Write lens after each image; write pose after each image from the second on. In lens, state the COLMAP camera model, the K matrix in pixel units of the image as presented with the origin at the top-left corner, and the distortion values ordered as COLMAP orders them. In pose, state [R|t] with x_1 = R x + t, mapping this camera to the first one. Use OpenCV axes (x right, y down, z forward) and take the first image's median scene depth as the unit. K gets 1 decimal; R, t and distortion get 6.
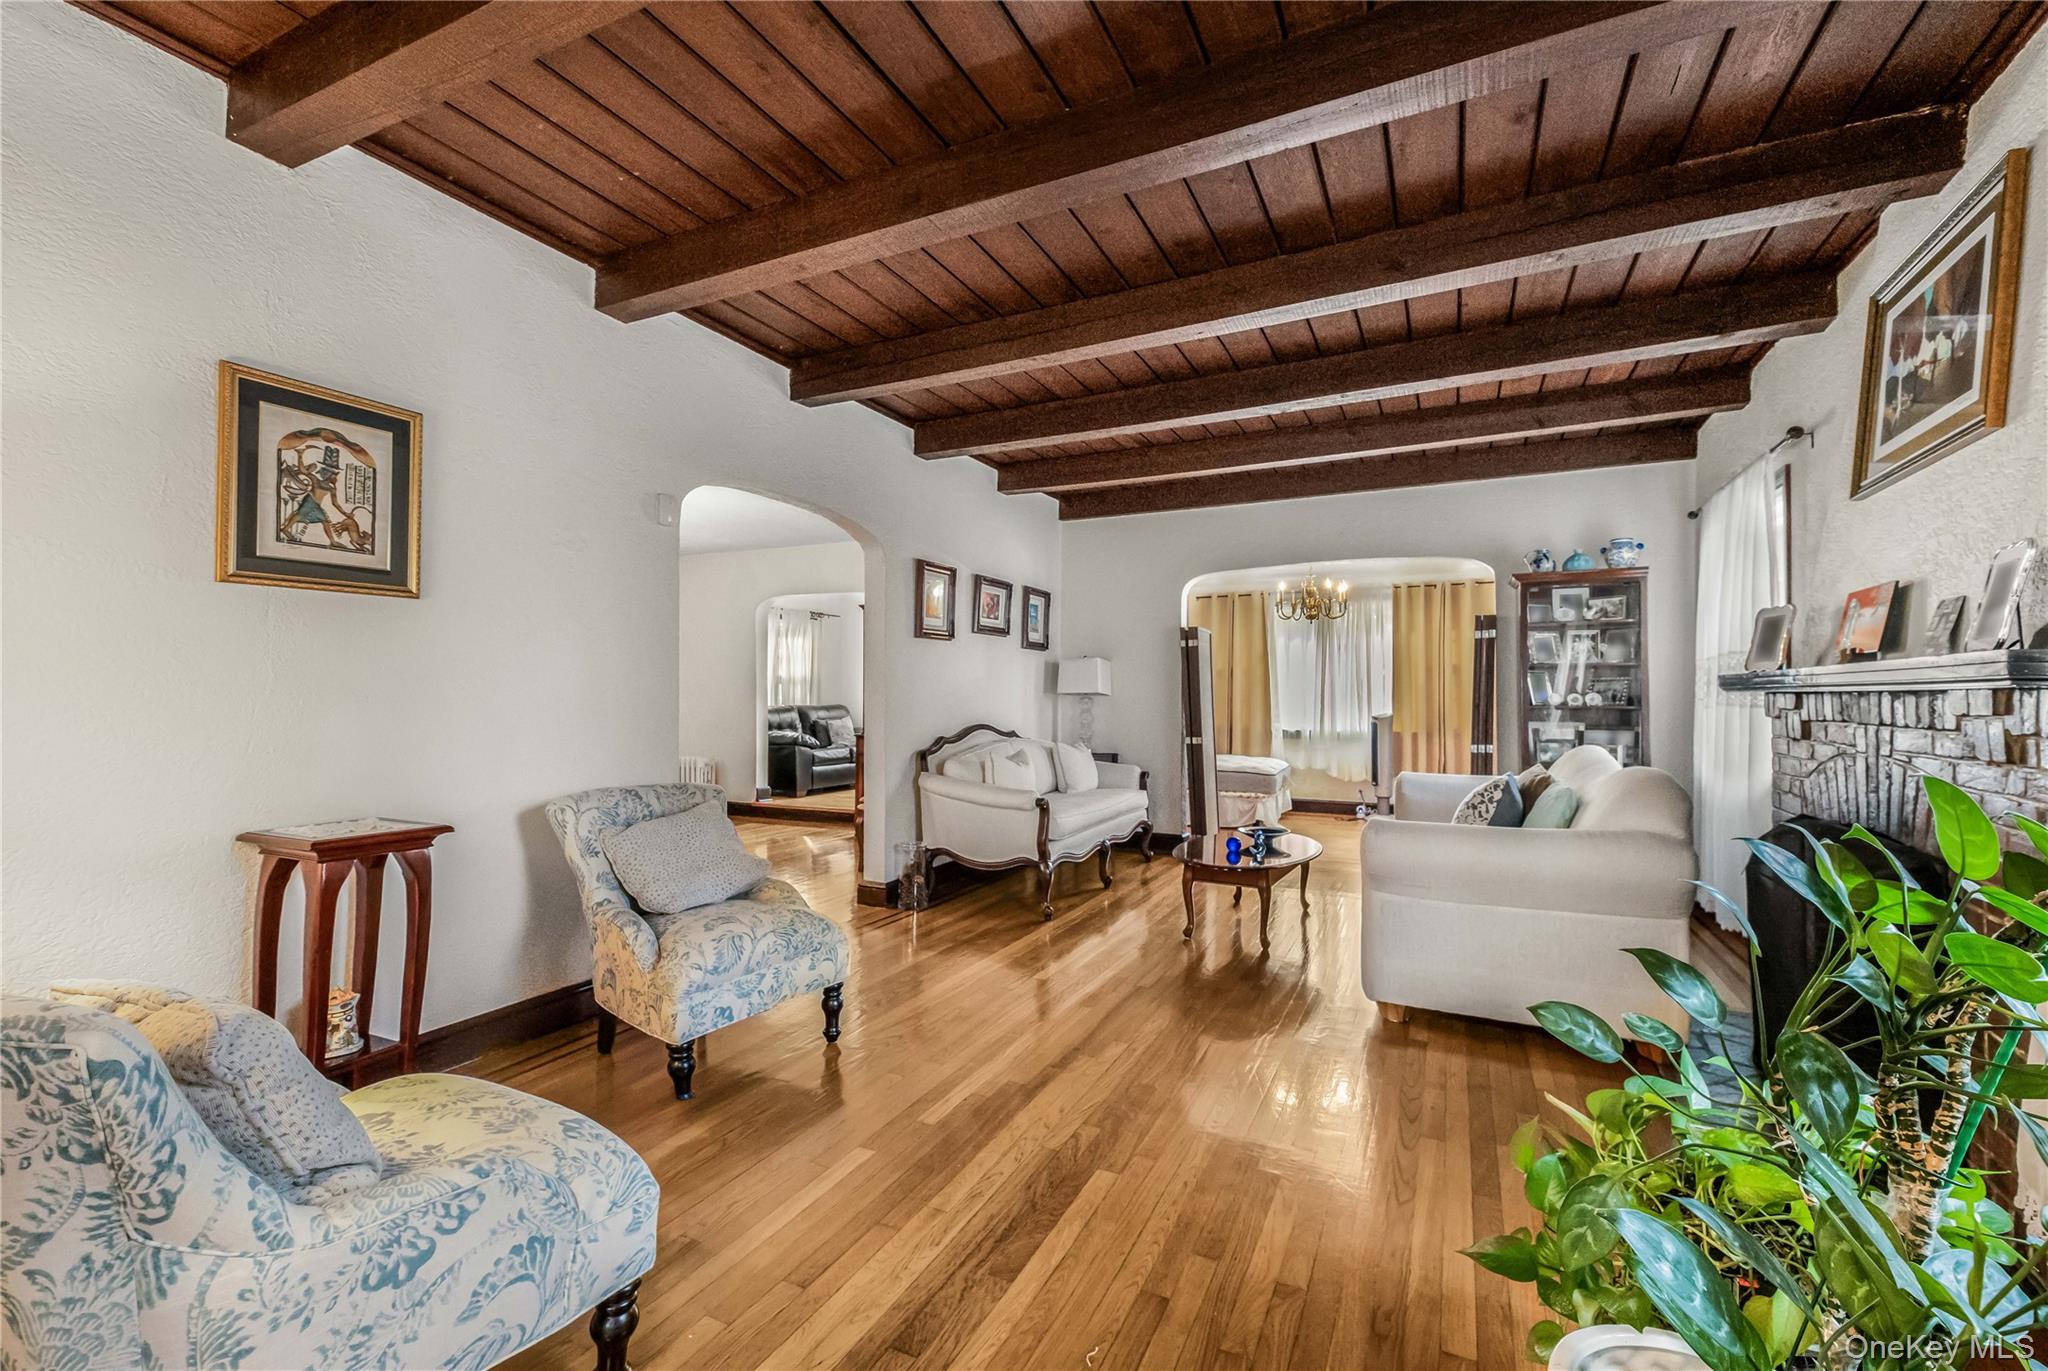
lens RADIAL K [[886.0, 0, 1019.8], [0, 886.0, 692.6], [0, 0, 1]] dist [-0.009521, 0.000814]
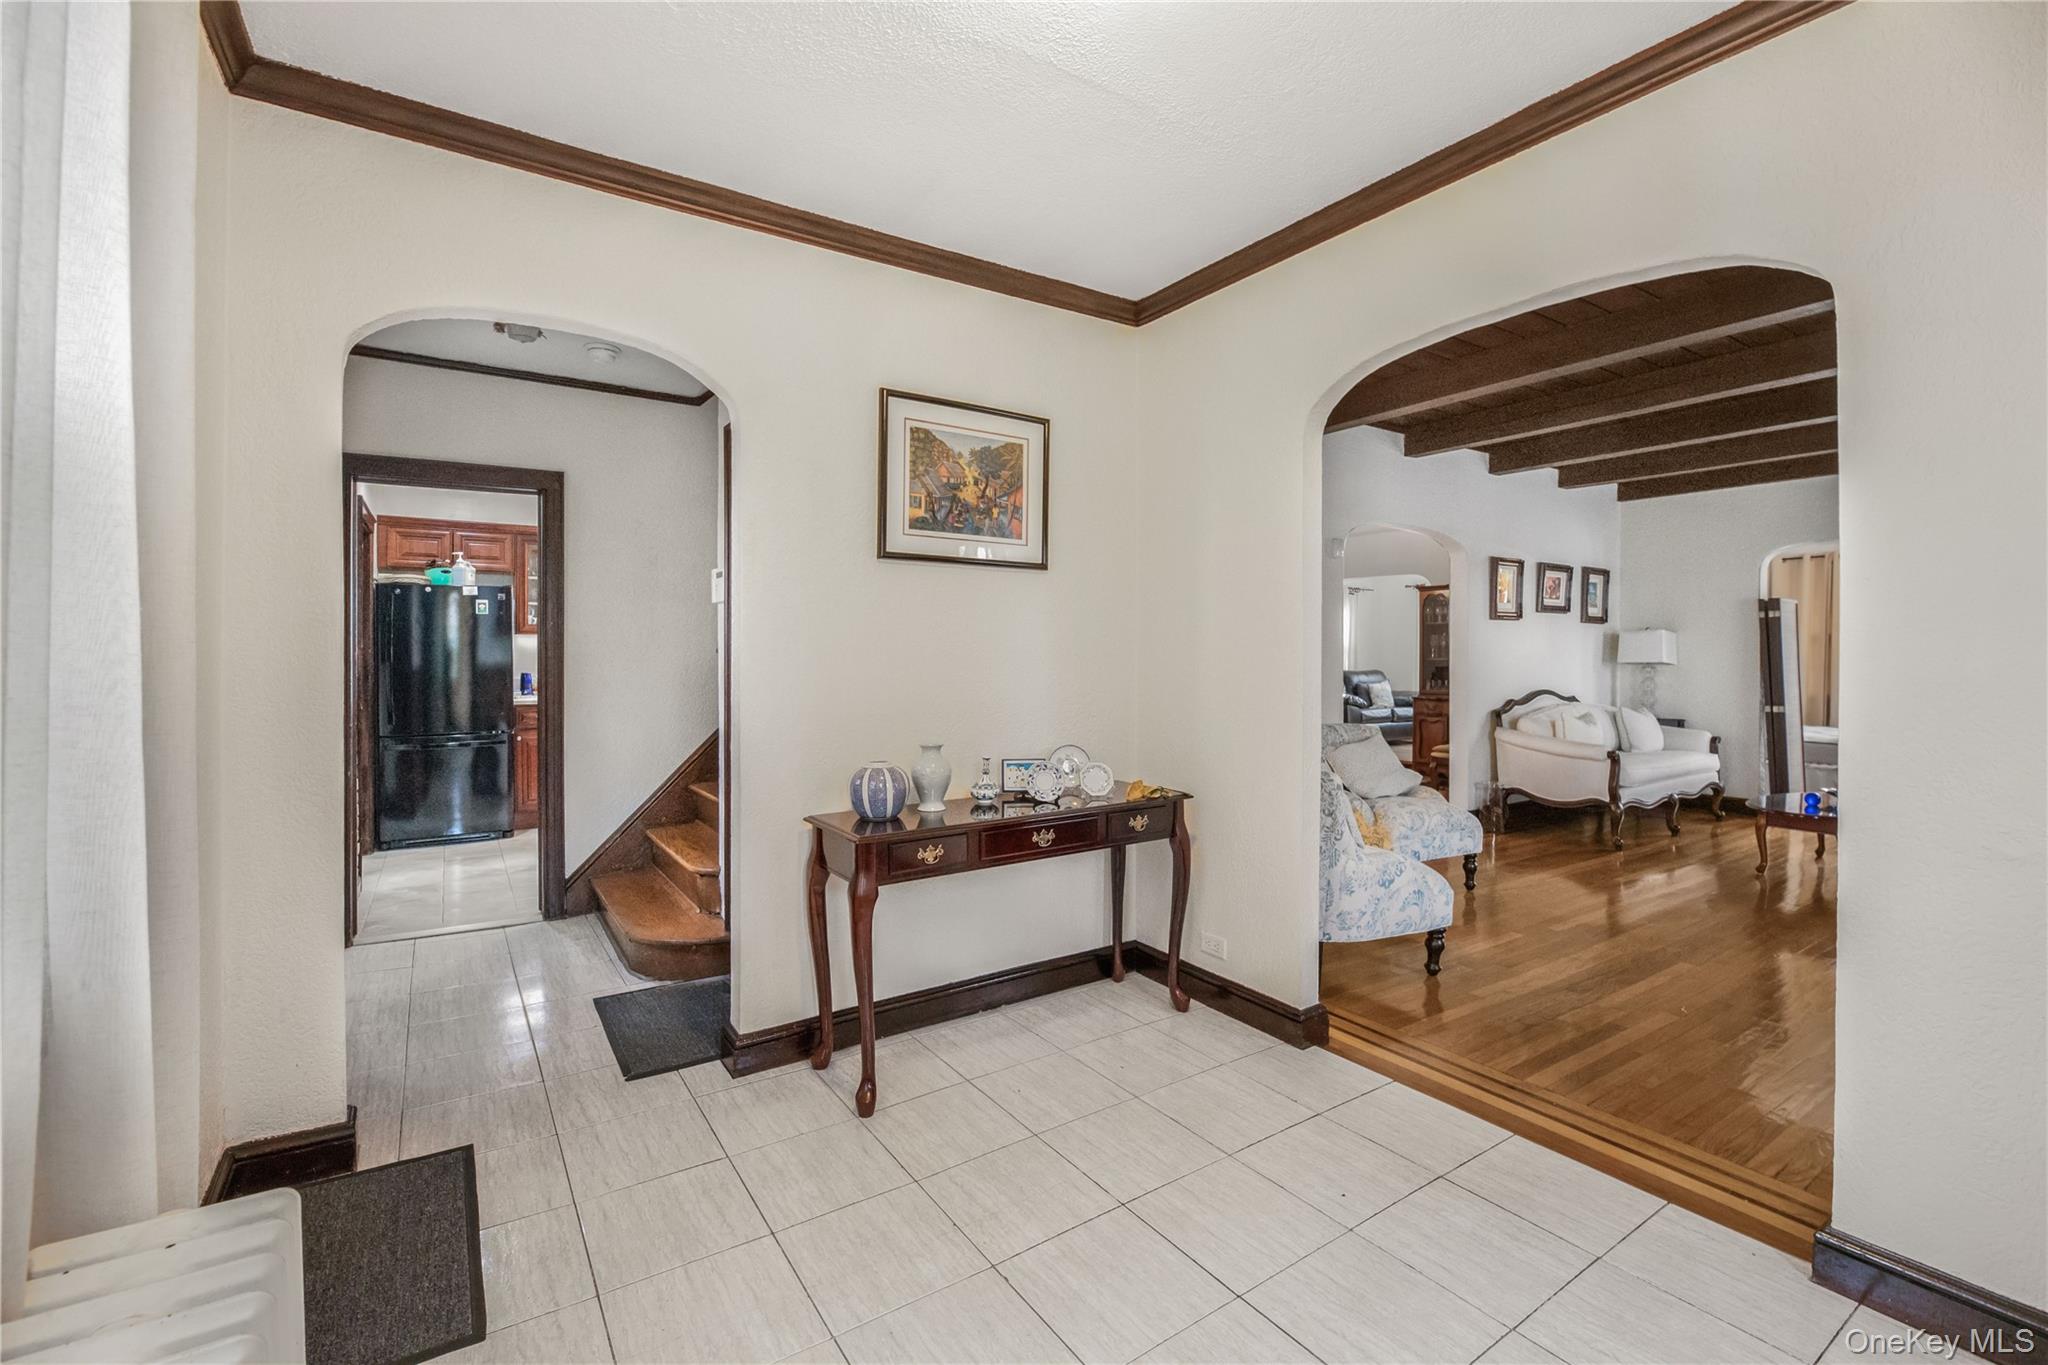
lens RADIAL K [[886.0, 0, 1043.0], [0, 886.0, 662.7], [0, 0, 1]] dist [-0.009521, 0.000814]
pose [[0.872420, 0.003585, -0.488743, -0.057669], [0.000817, 0.999961, 0.008795, -0.012461], [0.488756, -0.008072, 0.872383, -0.389559]]
